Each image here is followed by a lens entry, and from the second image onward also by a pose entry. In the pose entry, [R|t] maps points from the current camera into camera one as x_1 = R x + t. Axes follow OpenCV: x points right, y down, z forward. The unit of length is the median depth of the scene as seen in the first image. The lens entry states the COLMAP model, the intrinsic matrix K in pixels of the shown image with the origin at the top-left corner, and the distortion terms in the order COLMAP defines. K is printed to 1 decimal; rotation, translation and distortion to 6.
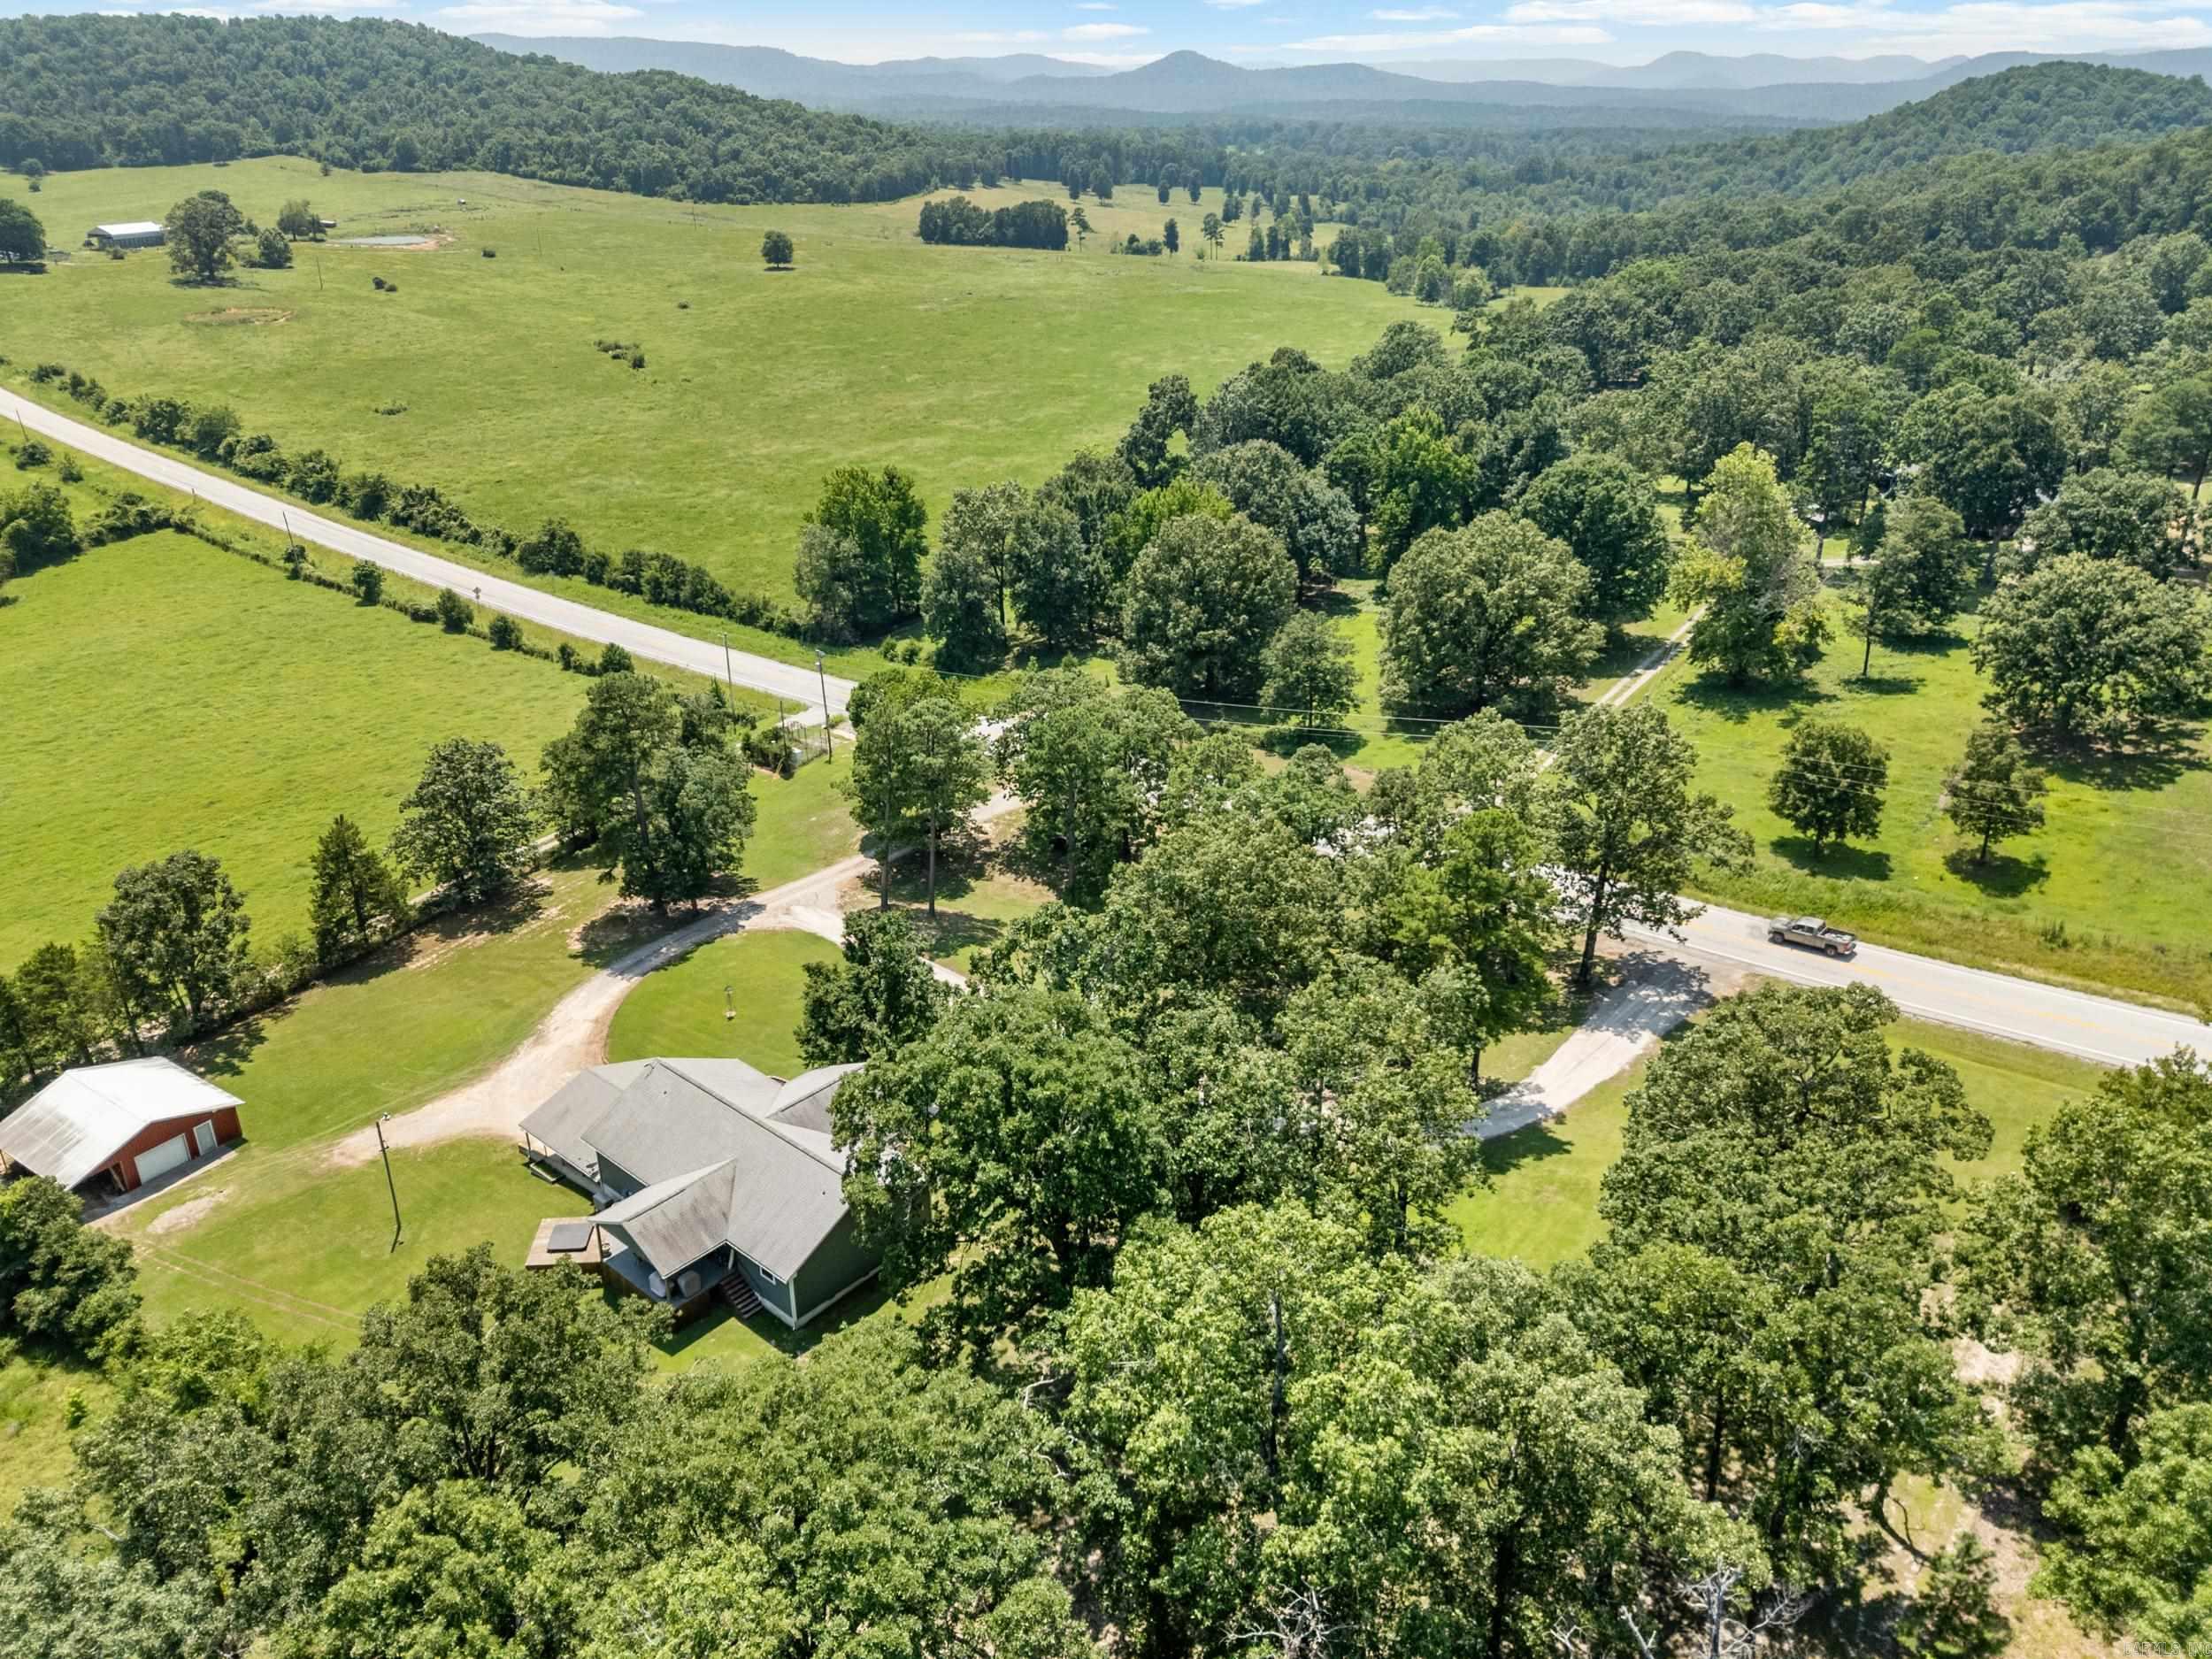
lens RADIAL K [[1612.3, 0, 1106.0], [0, 1612.3, 829.5], [0, 0, 1]] dist [0.062512, -0.045033]
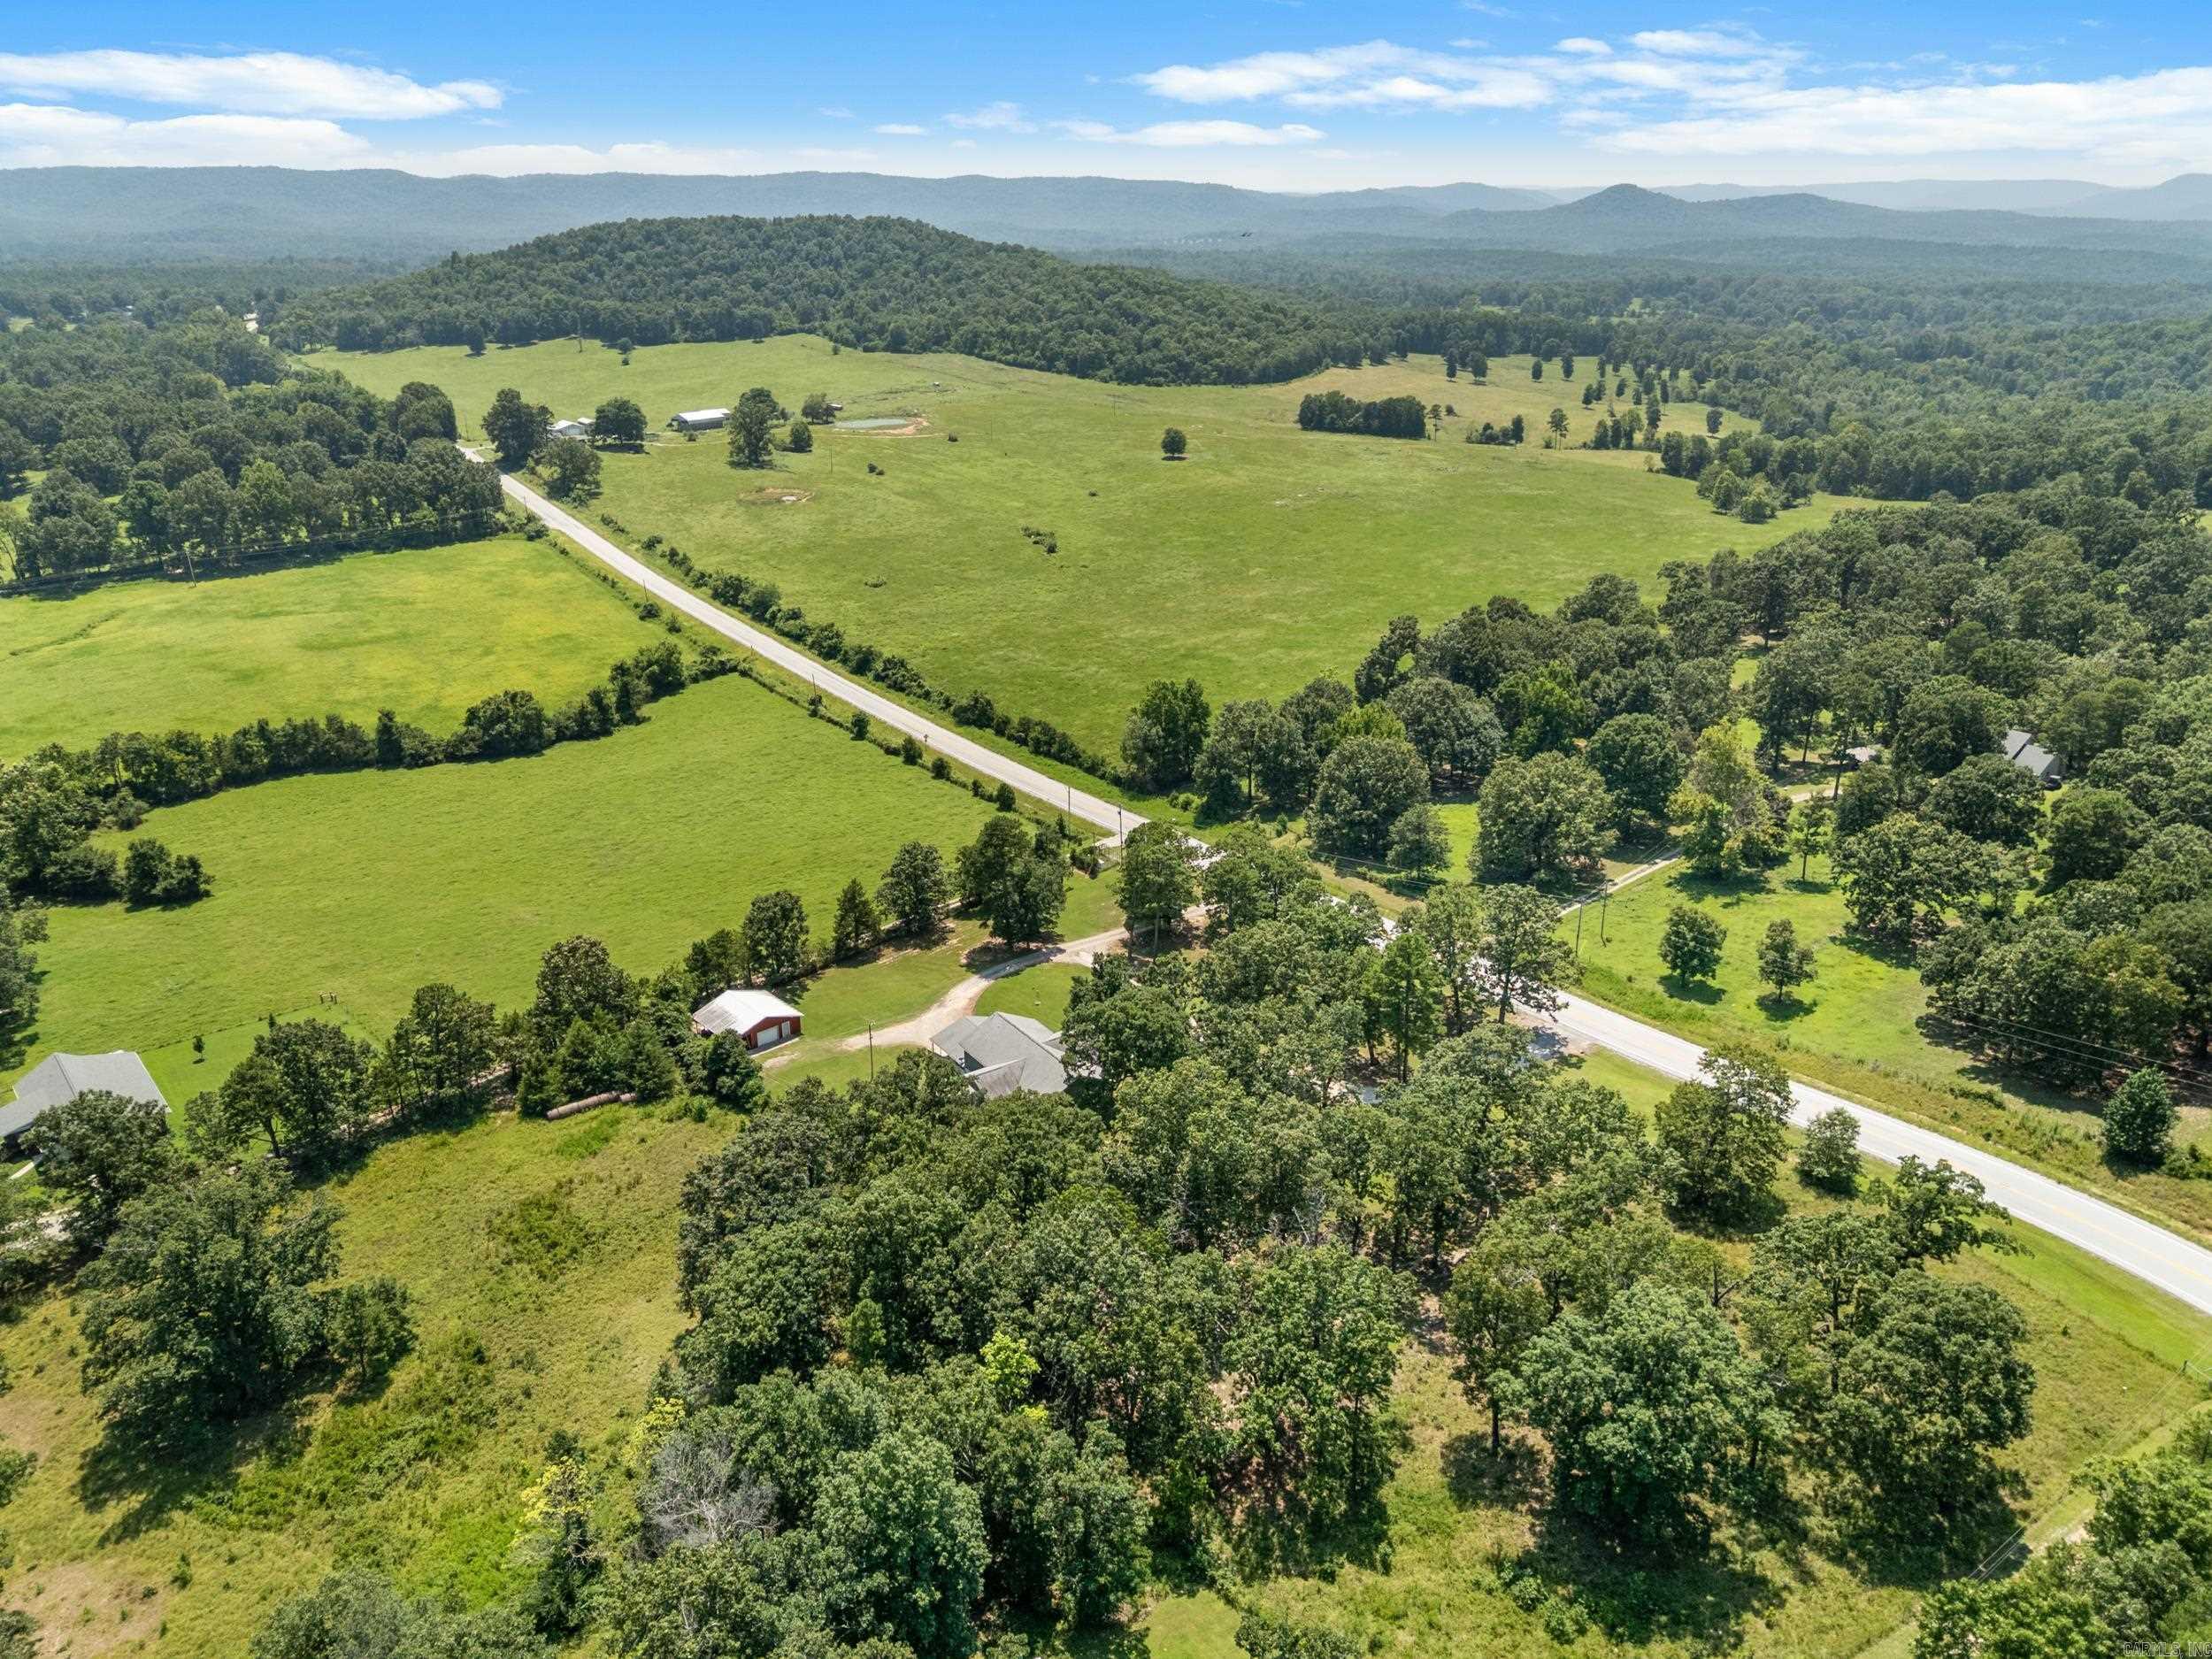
lens RADIAL K [[1605.7, 0, 1106.0], [0, 1605.7, 829.5], [0, 0, 1]] dist [0.148253, -0.192285]
pose [[0.968840, 0.086370, -0.232142, 0.150996], [-0.100566, 0.993673, -0.050008, -0.000350], [0.226354, 0.071796, 0.971395, -0.469194]]
